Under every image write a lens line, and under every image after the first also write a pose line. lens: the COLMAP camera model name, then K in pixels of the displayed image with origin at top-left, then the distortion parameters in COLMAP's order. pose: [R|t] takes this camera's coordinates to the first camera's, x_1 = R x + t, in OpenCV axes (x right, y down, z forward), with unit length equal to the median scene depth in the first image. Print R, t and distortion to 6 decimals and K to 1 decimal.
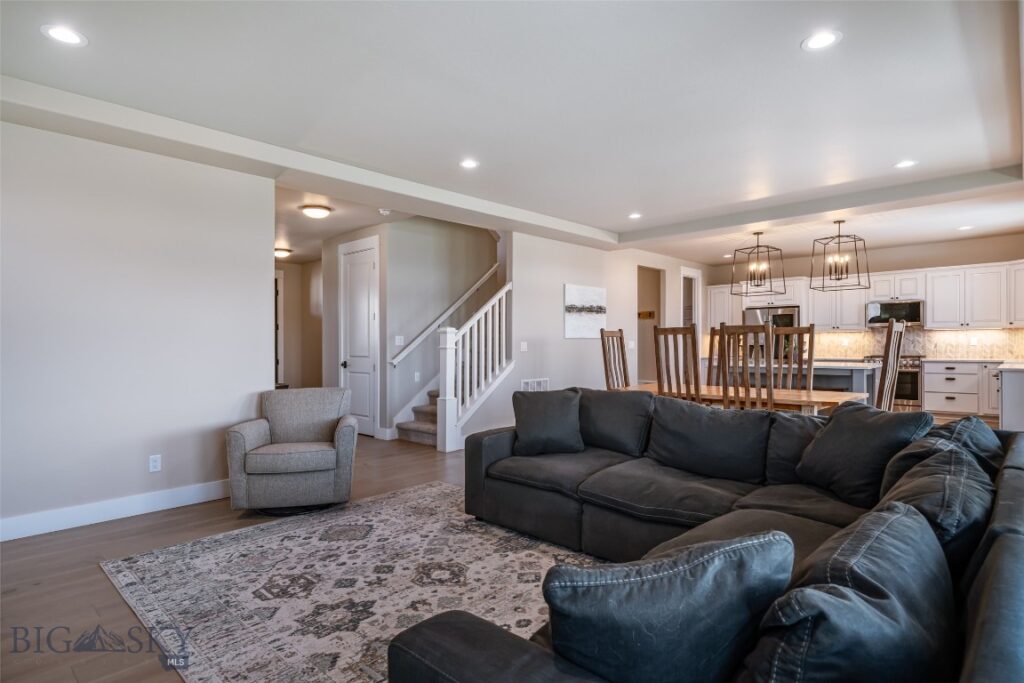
lens RADIAL K [[538.8, 0, 506.3], [0, 538.8, 340.3], [0, 0, 1]] dist [-0.002733, -0.000525]
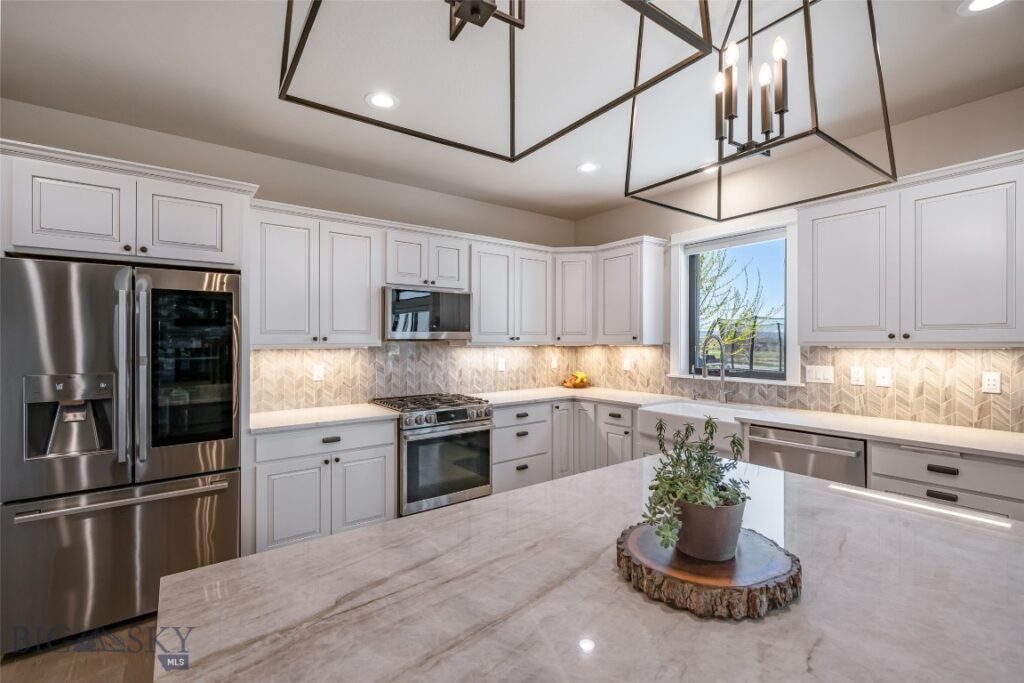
lens RADIAL K [[446.8, 0, 512.4], [0, 446.8, 341.5], [0, 0, 1]] dist [0.000516, 0.000497]
pose [[0.161396, 0.006871, 0.986866, 0.334115], [-0.004498, 0.999970, -0.006227, -0.021945], [-0.986880, -0.003433, 0.161422, 0.876766]]
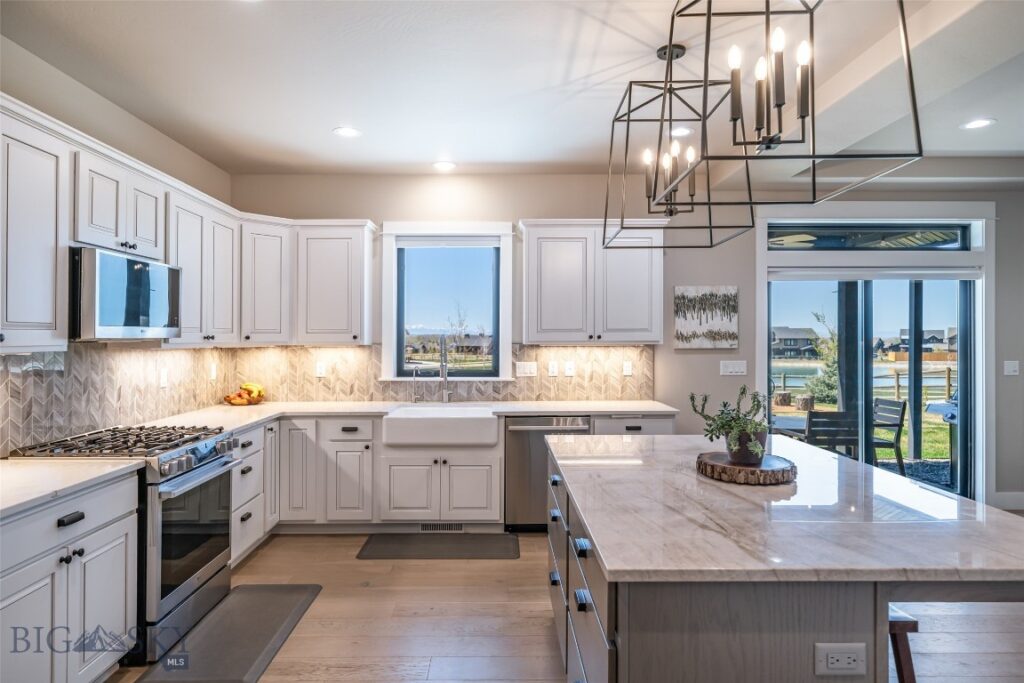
lens RADIAL K [[615.8, 0, 489.6], [0, 615.8, 336.3], [0, 0, 1]] dist [0.003374, 0.000029]
pose [[-0.687573, 0.014205, 0.725976, 0.334764], [0.005223, 0.999880, -0.014618, -0.021303], [-0.726096, -0.006259, -0.687565, 1.116215]]
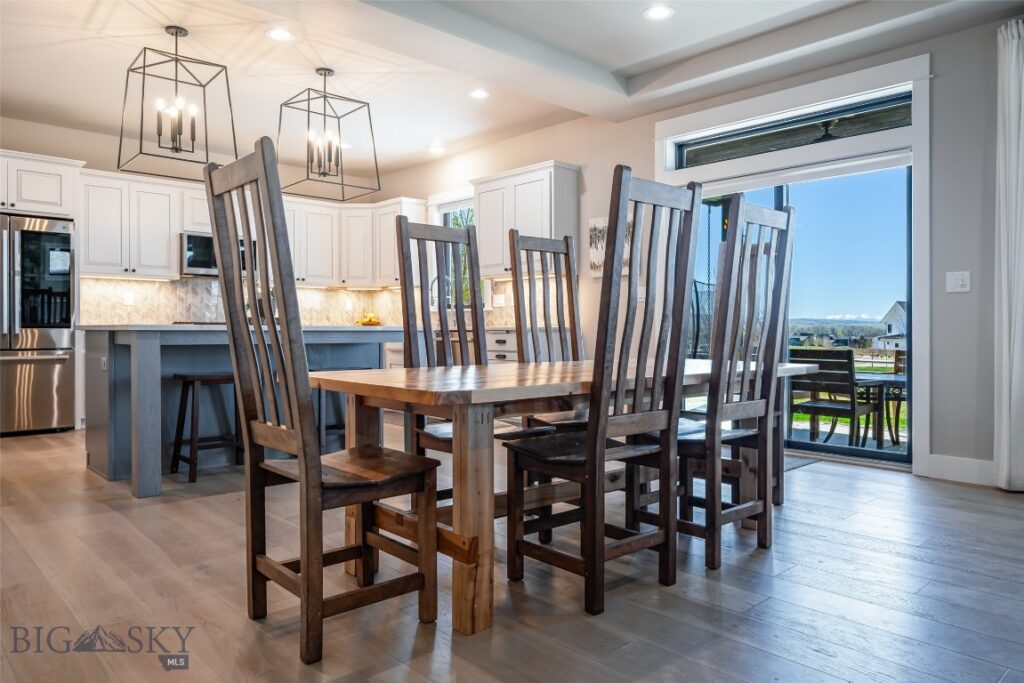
lens RADIAL K [[682.1, 0, 510.5], [0, 682.1, 335.0], [0, 0, 1]] dist [0.005082, -0.002849]
pose [[0.059656, 0.000389, 0.998219, -0.059323], [-0.009078, 0.999959, 0.000153, 0.041658], [-0.998178, -0.009071, 0.059657, 0.625560]]
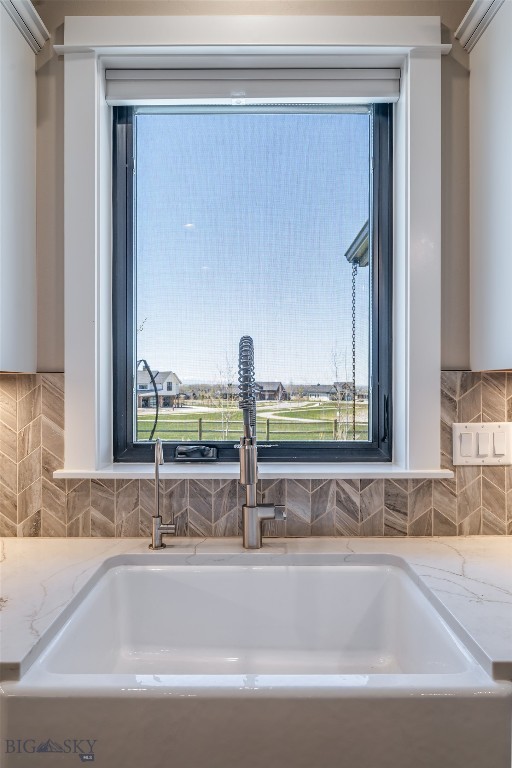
lens RADIAL K [[502.4, 0, 247.6], [0, 502.4, 390.2], [0, 0, 1]] dist [0.006862, -0.001066]
pose [[-0.687107, 0.009245, 0.726498, 0.669856], [0.007716, 0.999956, -0.005428, -0.015695], [-0.726516, 0.001876, -0.687147, 0.857250]]
